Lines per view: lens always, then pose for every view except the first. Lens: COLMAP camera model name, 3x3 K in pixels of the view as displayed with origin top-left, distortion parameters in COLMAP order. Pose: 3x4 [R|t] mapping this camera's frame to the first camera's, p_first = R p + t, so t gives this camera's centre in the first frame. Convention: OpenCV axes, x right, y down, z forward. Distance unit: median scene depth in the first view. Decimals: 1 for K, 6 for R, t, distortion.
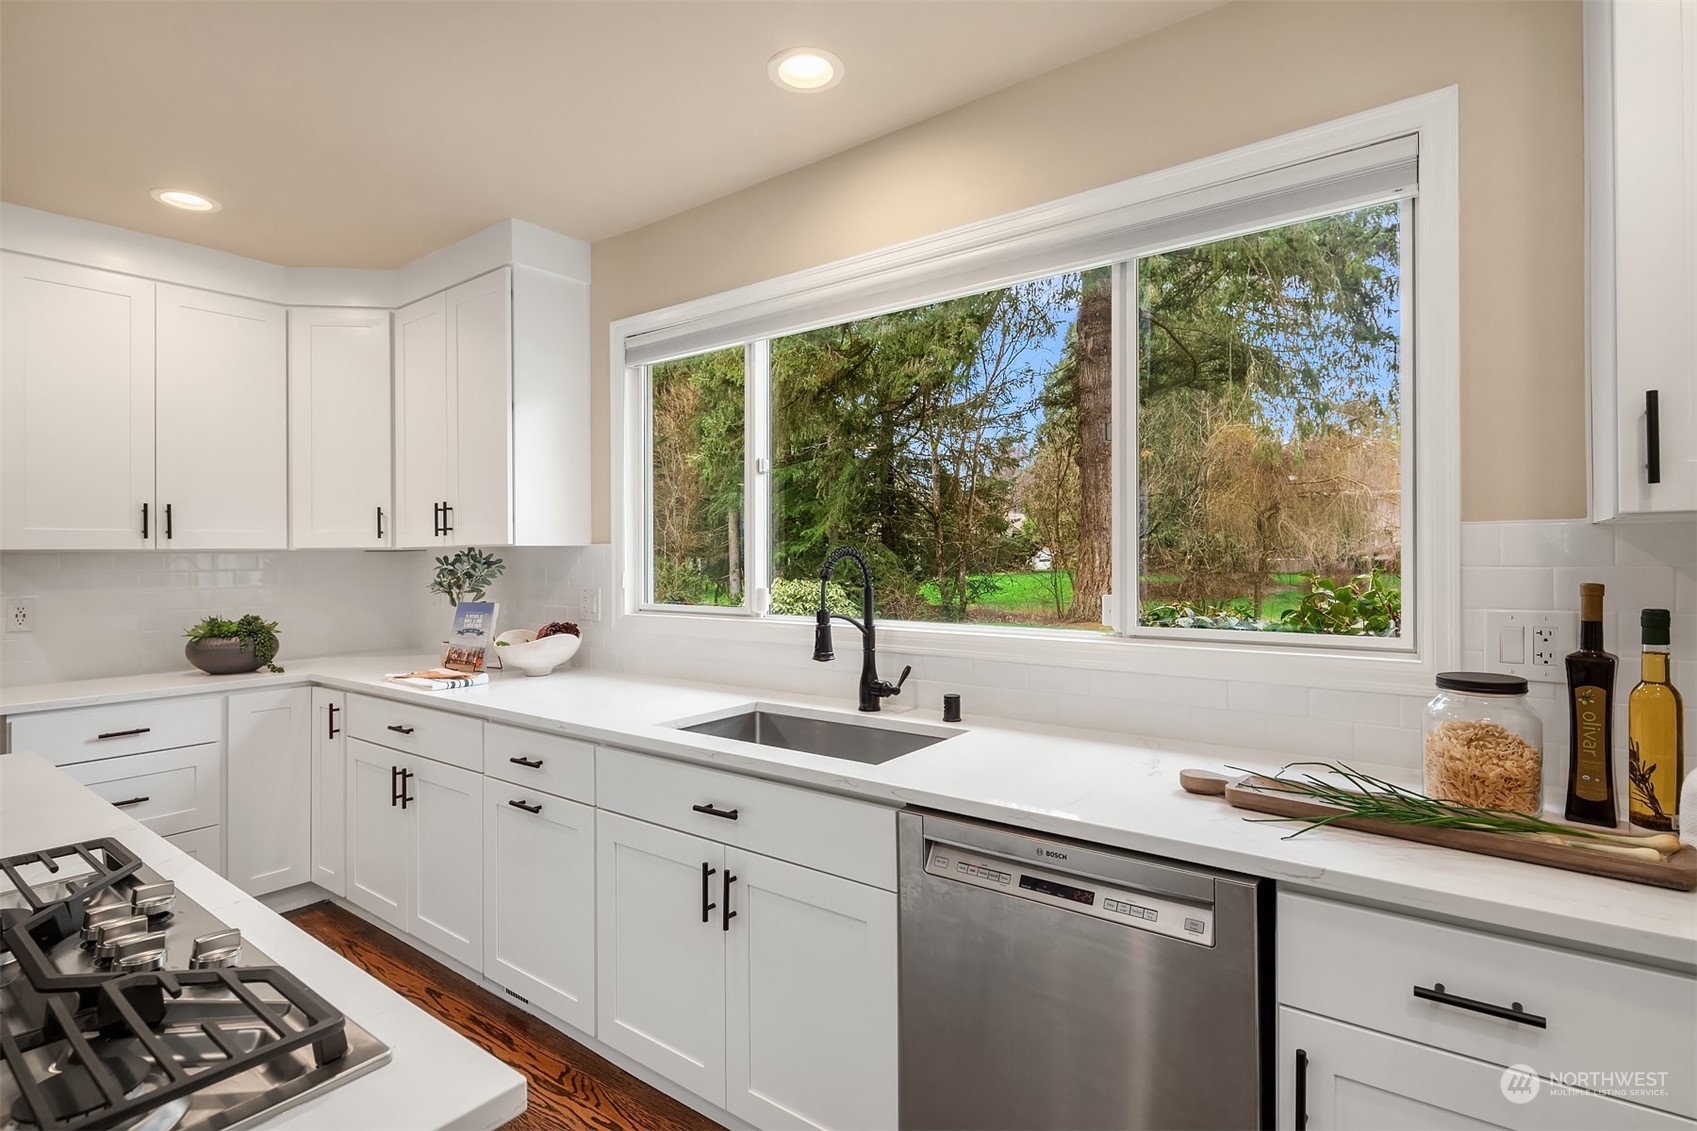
lens RADIAL K [[833.0, 0, 845.4], [0, 833.0, 544.8], [0, 0, 1]] dist [0.002951, -0.004156]
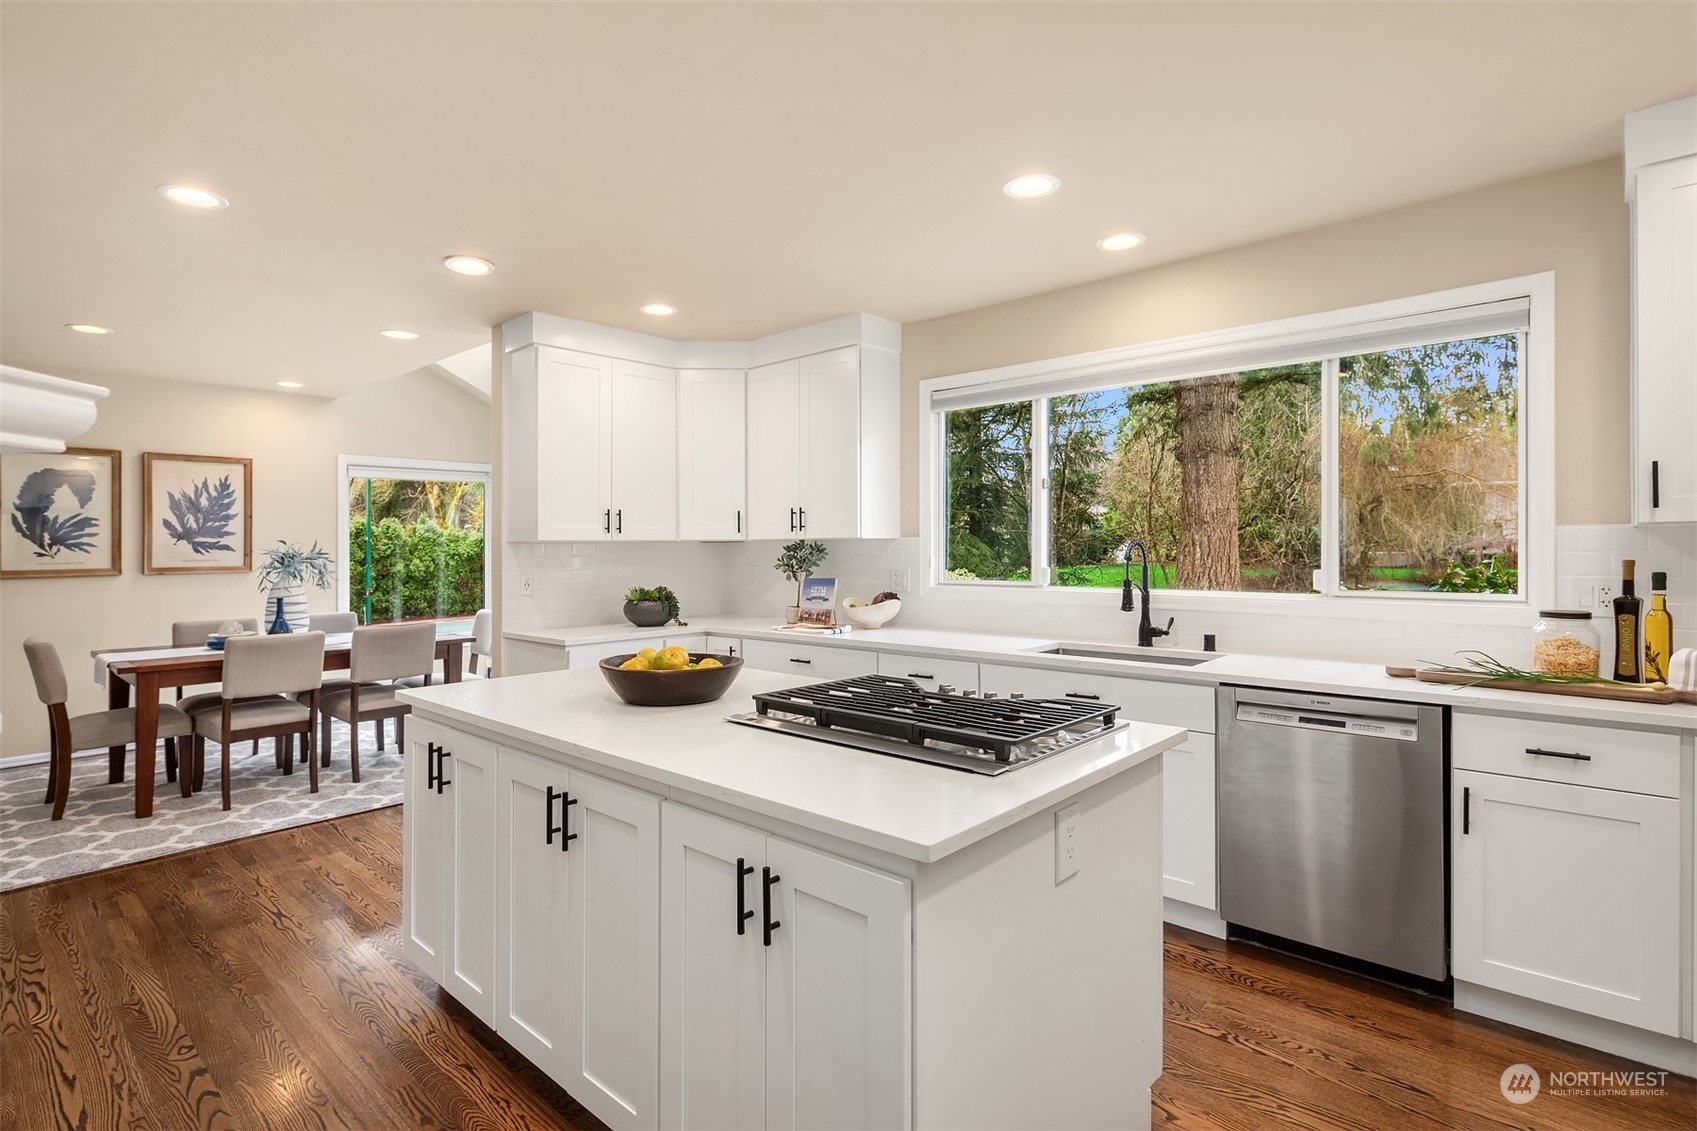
lens RADIAL K [[833.0, 0, 839.1], [0, 833.0, 539.0], [0, 0, 1]] dist [0.002951, -0.004156]
pose [[0.995878, 0.001159, -0.090699, -0.337512], [-0.000967, 0.999997, 0.002158, -0.000917], [0.090702, -0.002062, 0.995876, -0.494276]]
